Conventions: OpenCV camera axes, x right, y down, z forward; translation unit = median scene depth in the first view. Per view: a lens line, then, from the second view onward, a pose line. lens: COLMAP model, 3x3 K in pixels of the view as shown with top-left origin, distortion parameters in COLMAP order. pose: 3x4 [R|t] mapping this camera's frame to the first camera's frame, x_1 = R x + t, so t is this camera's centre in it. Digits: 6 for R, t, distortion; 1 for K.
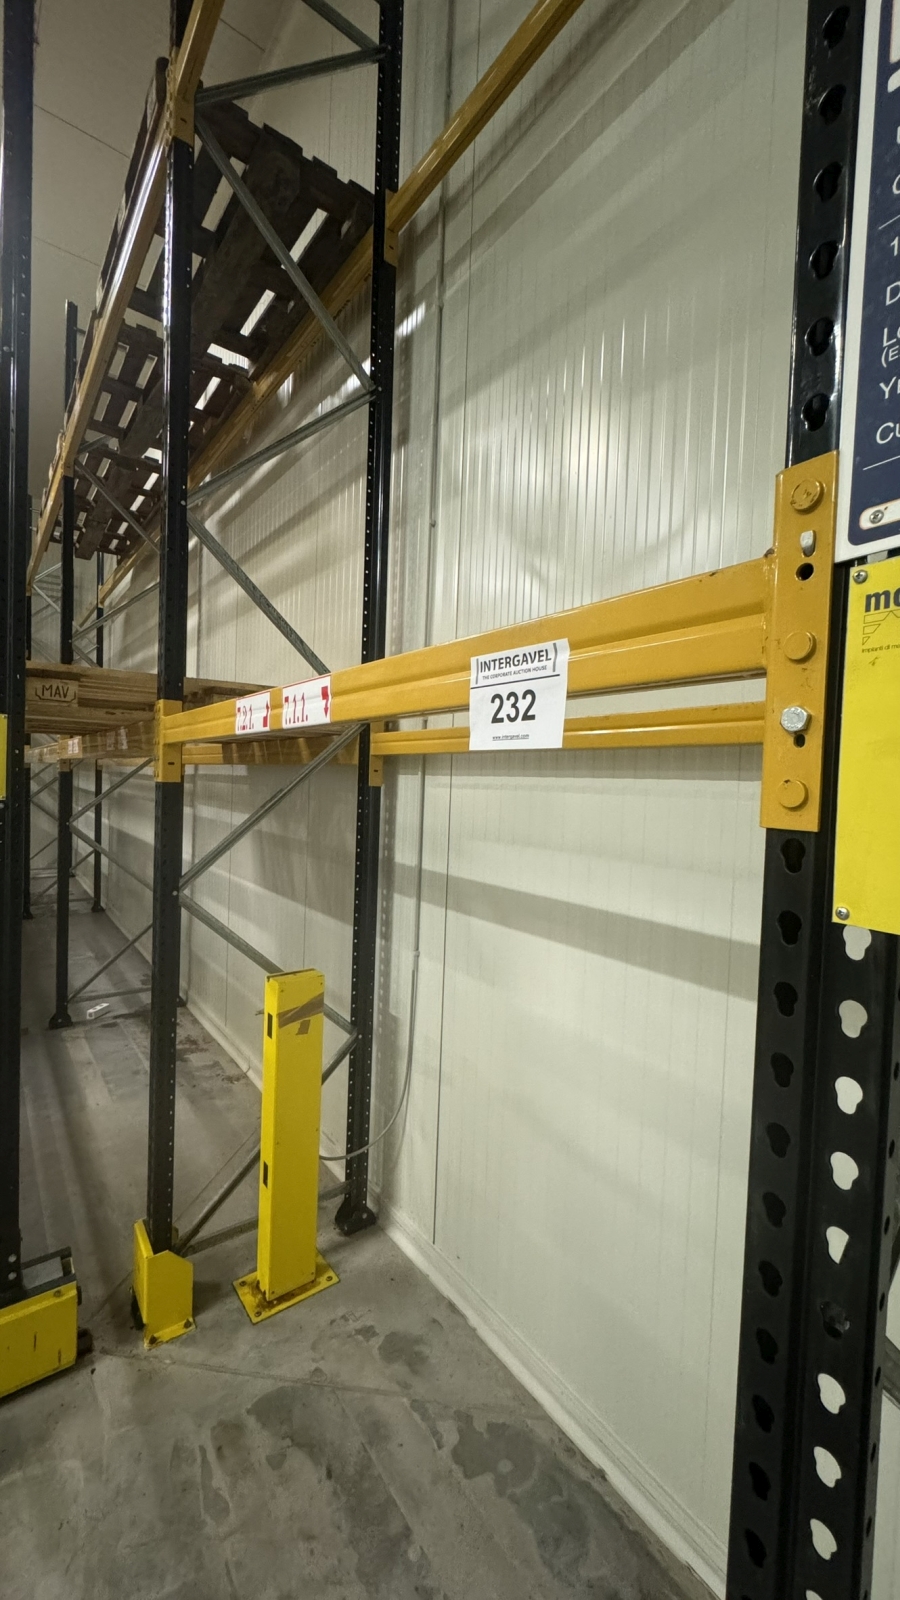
lens RADIAL K [[638.7, 0, 454.2], [0, 638.7, 800.7], [0, 0, 1]] dist [0.001337, -0.000300]
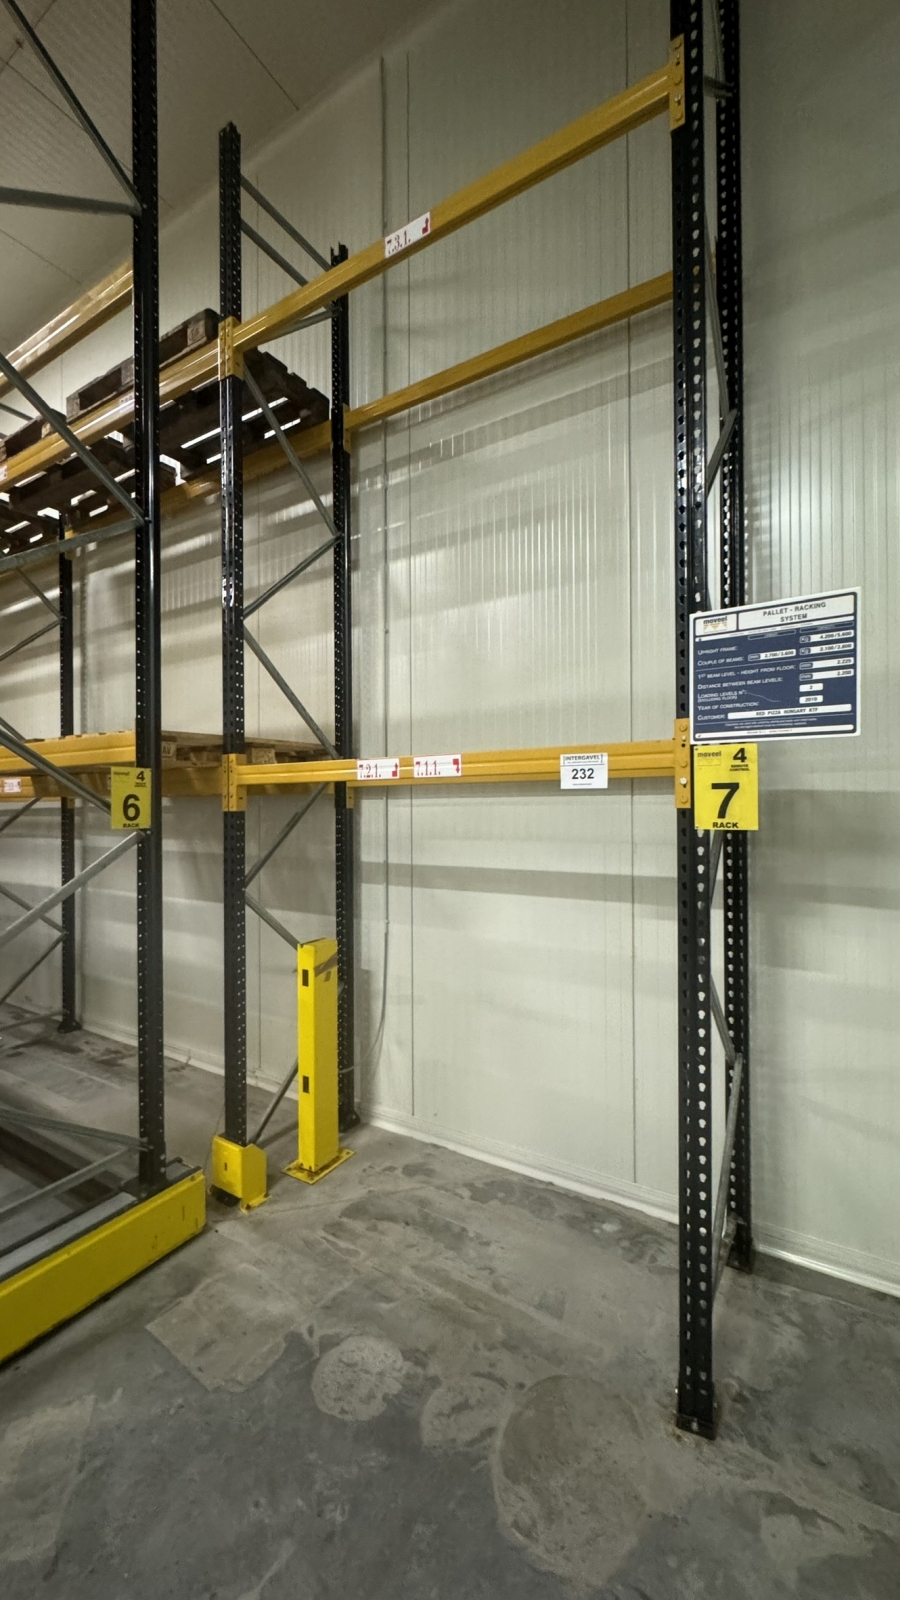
lens RADIAL K [[638.7, 0, 457.3], [0, 638.7, 800.7], [0, 0, 1]] dist [0.001337, -0.000300]
pose [[0.929819, -0.042135, 0.365598, -0.502459], [0.052651, 0.998435, -0.018837, -0.000175], [-0.364233, 0.036765, 0.930582, -0.494267]]
